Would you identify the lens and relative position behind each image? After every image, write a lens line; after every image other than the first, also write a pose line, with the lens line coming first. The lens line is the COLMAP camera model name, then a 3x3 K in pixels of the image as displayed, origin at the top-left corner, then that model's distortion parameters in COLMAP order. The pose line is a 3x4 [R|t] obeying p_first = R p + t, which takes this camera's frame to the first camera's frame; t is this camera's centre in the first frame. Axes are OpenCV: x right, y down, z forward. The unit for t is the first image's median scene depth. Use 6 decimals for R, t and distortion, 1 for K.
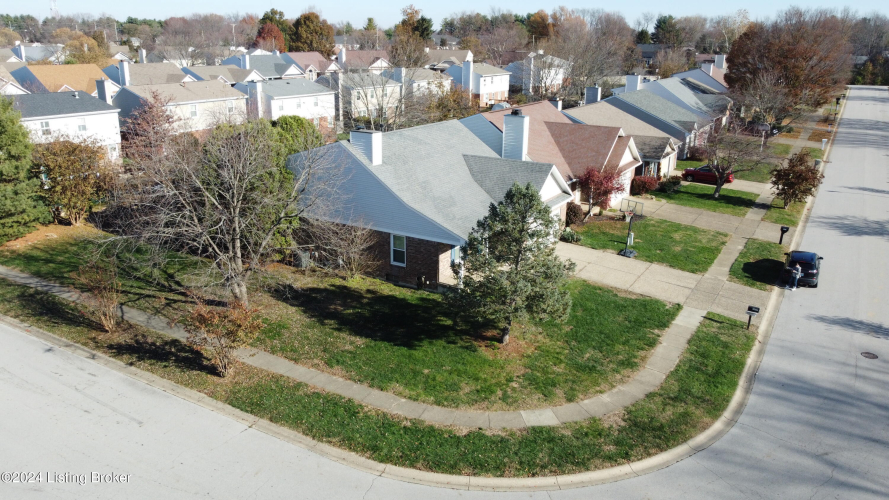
lens RADIAL K [[671.5, 0, 444.5], [0, 671.5, 250.0], [0, 0, 1]] dist [0.000028, -0.000984]
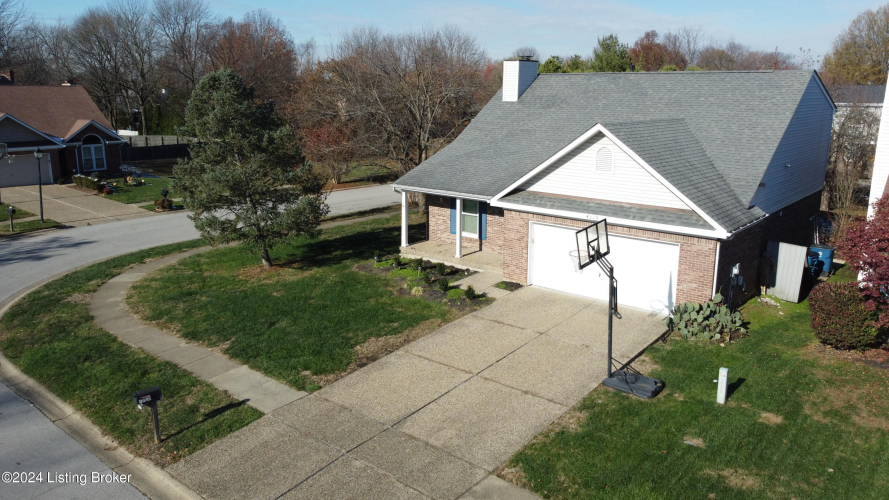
lens RADIAL K [[673.9, 0, 444.5], [0, 673.9, 250.0], [0, 0, 1]] dist [-0.004299, -0.003491]
pose [[-0.162588, 0.217436, -0.962438, 0.745701], [-0.304426, 0.916776, 0.258547, -0.149725], [0.938557, 0.335028, -0.082864, 1.073053]]
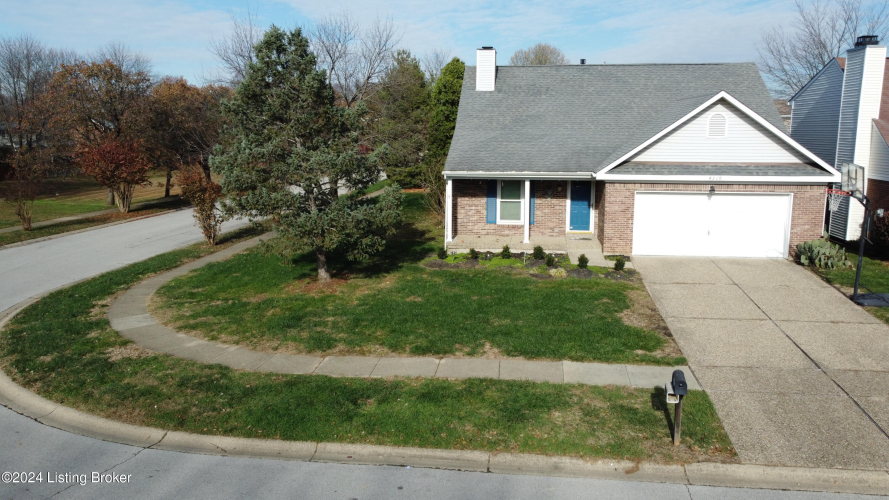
lens RADIAL K [[671.5, 0, 444.5], [0, 671.5, 250.0], [0, 0, 1]] dist [0.000028, -0.000984]
pose [[0.403151, 0.150125, -0.902736, 0.639150], [-0.272436, 0.961415, 0.038217, 0.039415], [0.873641, 0.230531, 0.428495, 0.672454]]
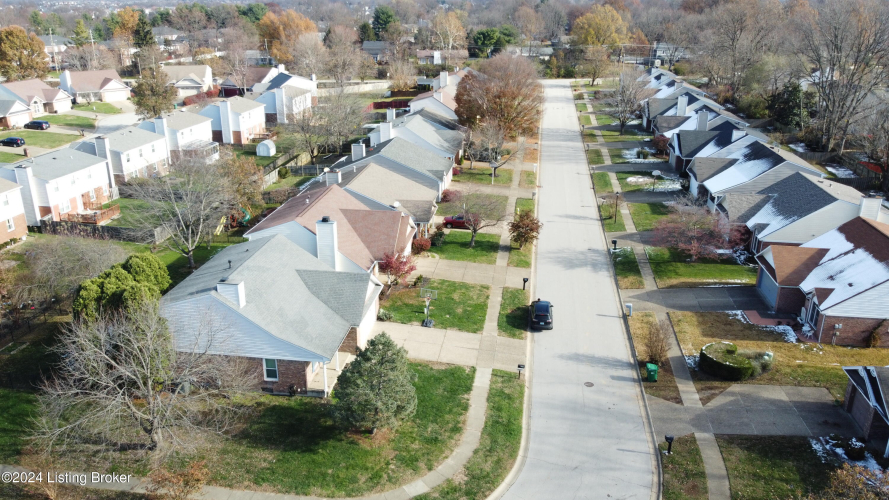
lens RADIAL K [[671.5, 0, 444.5], [0, 671.5, 250.0], [0, 0, 1]] dist [0.000028, -0.000984]
pose [[0.921136, -0.144717, 0.361338, -0.195541], [0.126319, 0.989213, 0.074166, -0.281557], [-0.368173, -0.022673, 0.929481, -0.320201]]
